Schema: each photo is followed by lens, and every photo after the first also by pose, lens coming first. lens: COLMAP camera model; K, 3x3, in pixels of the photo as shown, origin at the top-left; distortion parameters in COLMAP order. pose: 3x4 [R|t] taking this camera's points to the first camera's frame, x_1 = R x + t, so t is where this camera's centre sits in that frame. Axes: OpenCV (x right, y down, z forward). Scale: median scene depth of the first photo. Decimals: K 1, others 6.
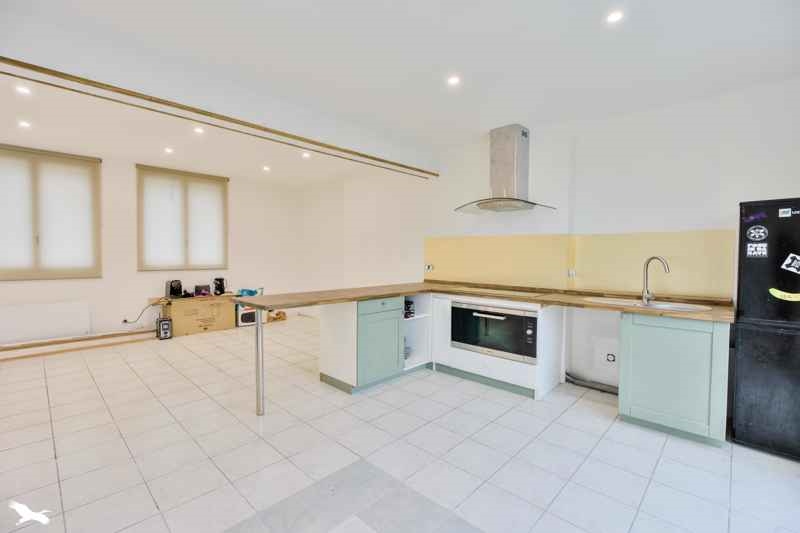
lens RADIAL K [[359.4, 0, 401.1], [0, 359.4, 264.8], [0, 0, 1]] dist [-0.001458, -0.000090]
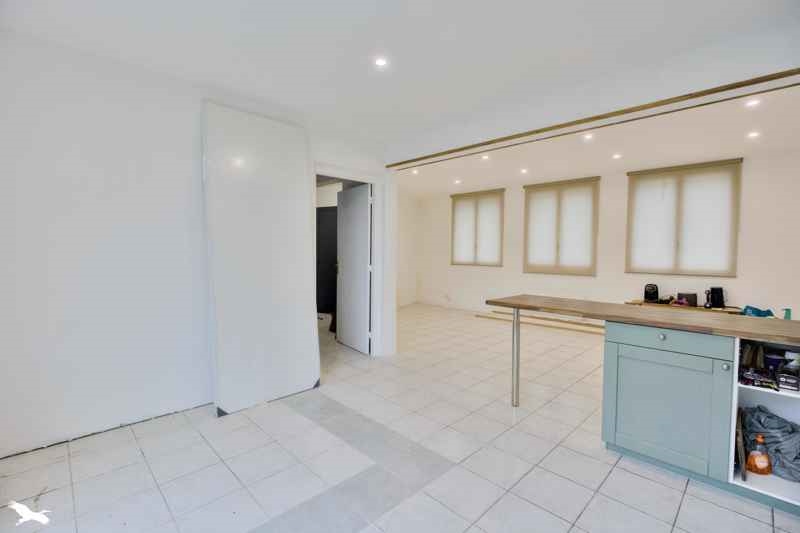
lens RADIAL K [[359.4, 0, 401.1], [0, 359.4, 264.8], [0, 0, 1]] dist [-0.001458, -0.000090]
pose [[-0.018976, 0.026231, -0.999476, 0.358482], [-0.043514, 0.998687, 0.027036, -0.005991], [0.998873, 0.044004, -0.017810, 0.359737]]
